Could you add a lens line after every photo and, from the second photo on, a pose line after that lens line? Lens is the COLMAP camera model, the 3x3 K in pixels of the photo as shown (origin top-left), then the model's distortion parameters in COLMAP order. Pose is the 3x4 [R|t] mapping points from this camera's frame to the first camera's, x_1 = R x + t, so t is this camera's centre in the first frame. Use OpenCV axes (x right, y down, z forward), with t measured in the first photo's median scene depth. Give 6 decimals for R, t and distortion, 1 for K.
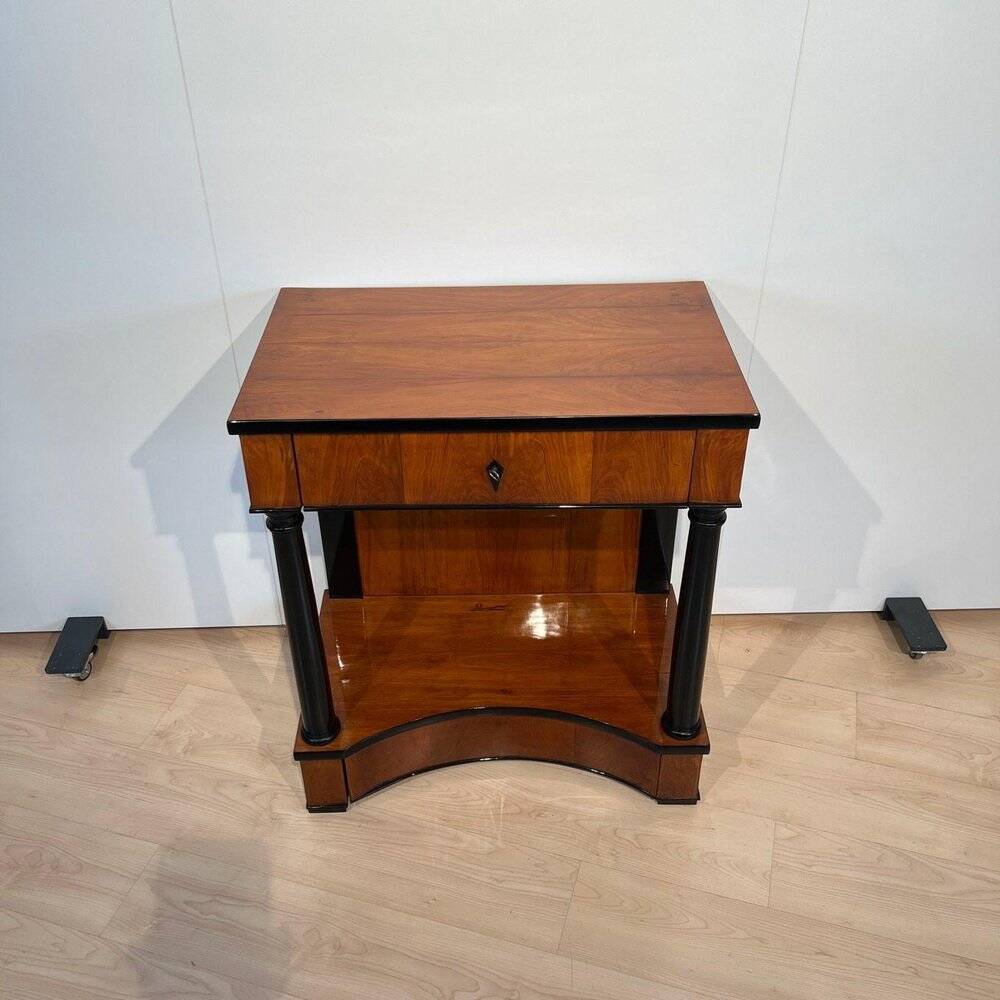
lens RADIAL K [[1018.1, 0, 505.0], [0, 1018.1, 505.6], [0, 0, 1]] dist [0.030842, 0.000000]
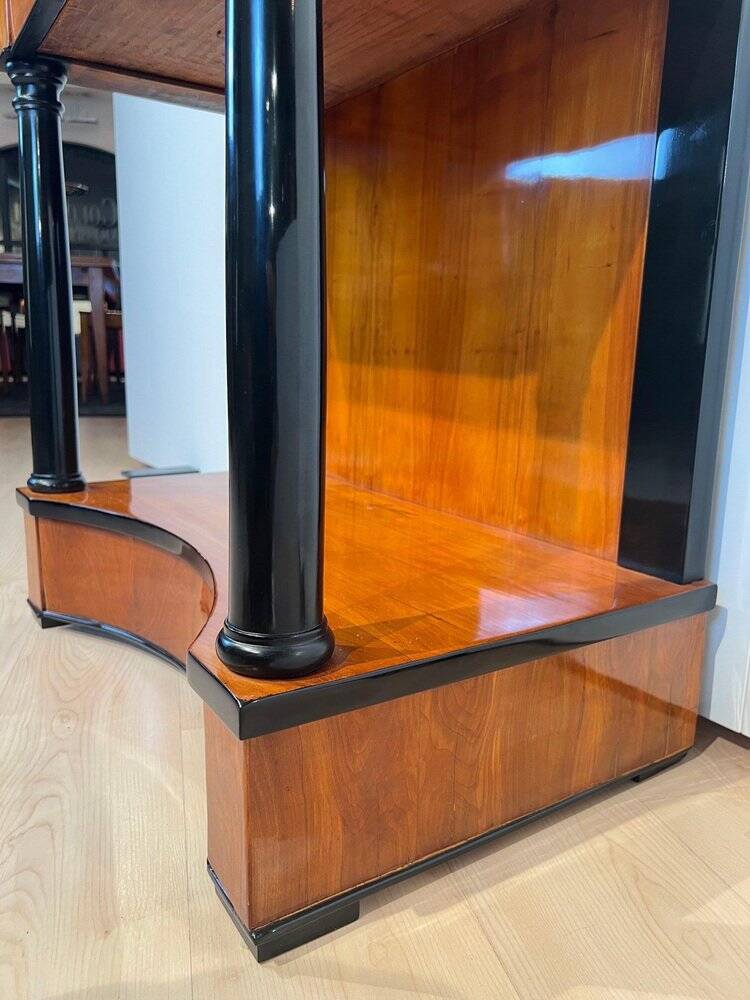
lens RADIAL K [[773.5, 0, 364.9], [0, 773.5, 503.7], [0, 0, 1]] dist [0.020319, -0.016389]
pose [[0.523370, 0.184377, -0.831919, 0.391342], [-0.519381, 0.843011, -0.139913, 0.188876], [0.675520, 0.505309, 0.536969, 0.833907]]
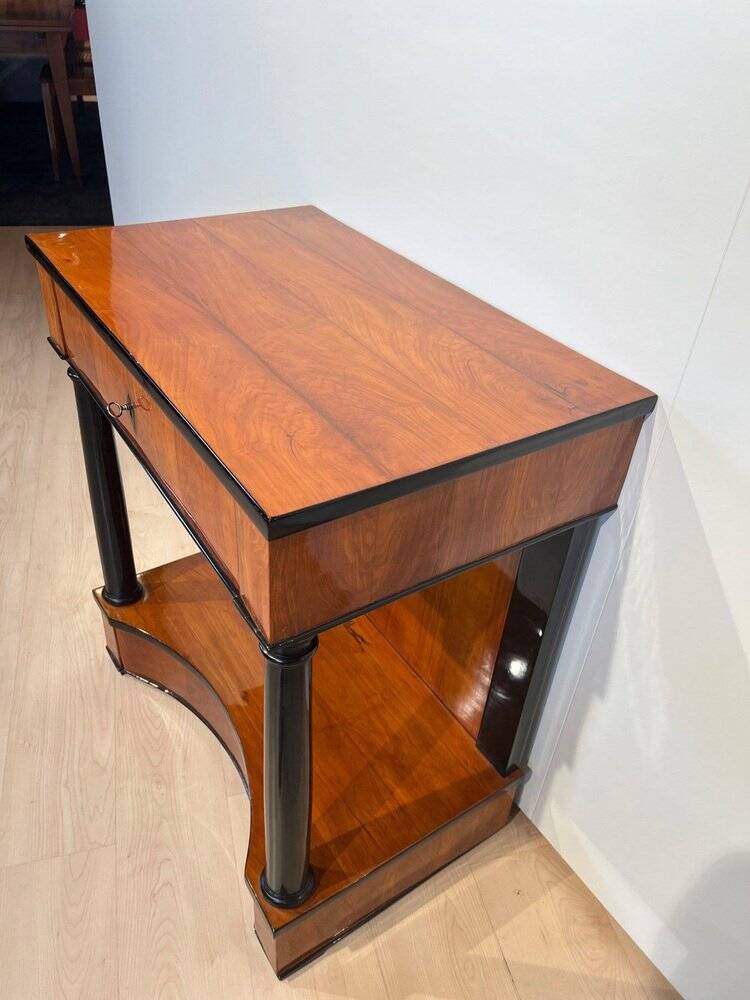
lens RADIAL K [[773.5, 0, 374.6], [0, 773.5, 493.7], [0, 0, 1]] dist [0.020319, -0.016389]
pose [[0.540397, 0.533798, -0.650408, 0.417229], [-0.549160, 0.809414, 0.208023, -0.168072], [0.637491, 0.244763, 0.730545, 0.541084]]
